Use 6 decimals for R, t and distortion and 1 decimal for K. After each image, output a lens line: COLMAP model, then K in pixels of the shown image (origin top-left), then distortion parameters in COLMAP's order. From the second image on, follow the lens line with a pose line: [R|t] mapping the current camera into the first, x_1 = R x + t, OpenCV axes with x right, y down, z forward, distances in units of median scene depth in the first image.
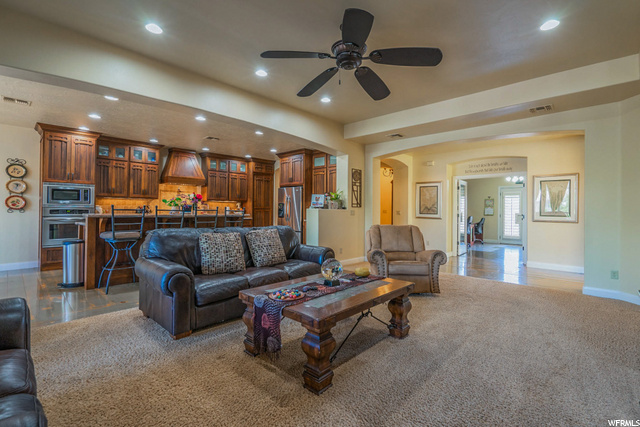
lens RADIAL K [[290.4, 0, 321.8], [0, 290.4, 208.9], [0, 0, 1]] dist [0.000623, 0.000329]
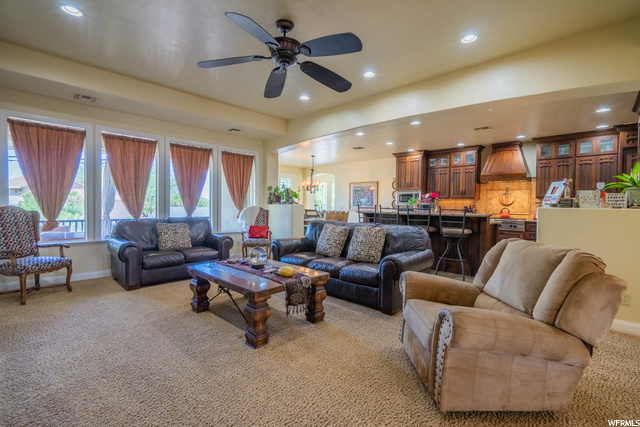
lens RADIAL K [[290.4, 0, 321.8], [0, 290.4, 208.9], [0, 0, 1]] dist [0.000623, 0.000329]
pose [[0.007810, 0.000618, -0.999969, 0.466935], [-0.008273, 0.999966, 0.000553, 0.005185], [0.999935, 0.008268, 0.007815, 0.472037]]
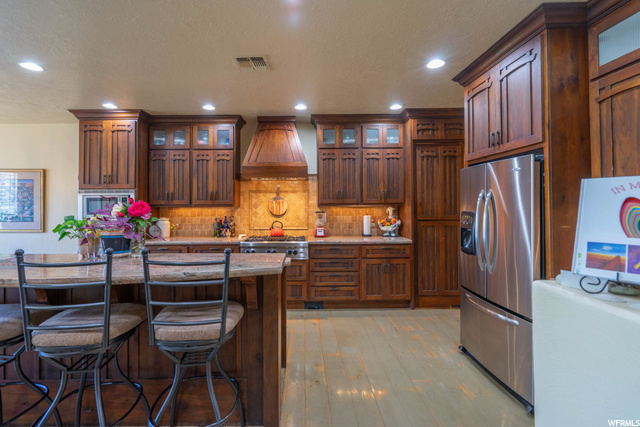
lens RADIAL K [[299.6, 0, 306.6], [0, 299.6, 201.9], [0, 0, 1]] dist [-0.001592, 0.000052]
pose [[0.693825, -0.021125, -0.719834, -0.019024], [0.016524, 0.999773, -0.013413, -0.034327], [0.719954, -0.002588, 0.694017, 0.706918]]
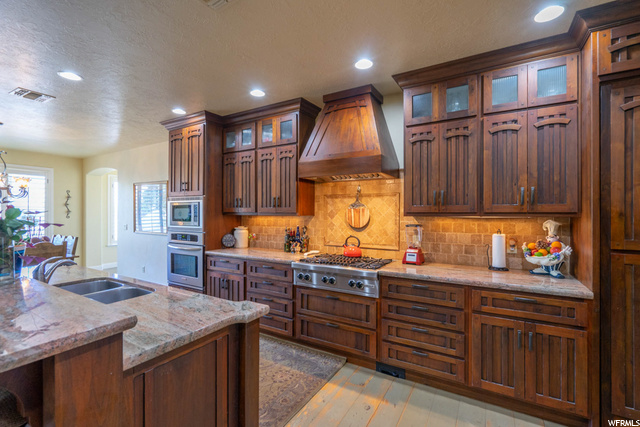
lens RADIAL K [[289.5, 0, 320.0], [0, 289.5, 213.5], [0, 0, 1]] dist [0.000697, -0.000062]
pose [[0.228817, -0.008239, -0.973435, -0.099731], [0.004010, 0.999964, -0.007521, -0.035046], [0.973461, -0.002182, 0.228841, 0.963566]]
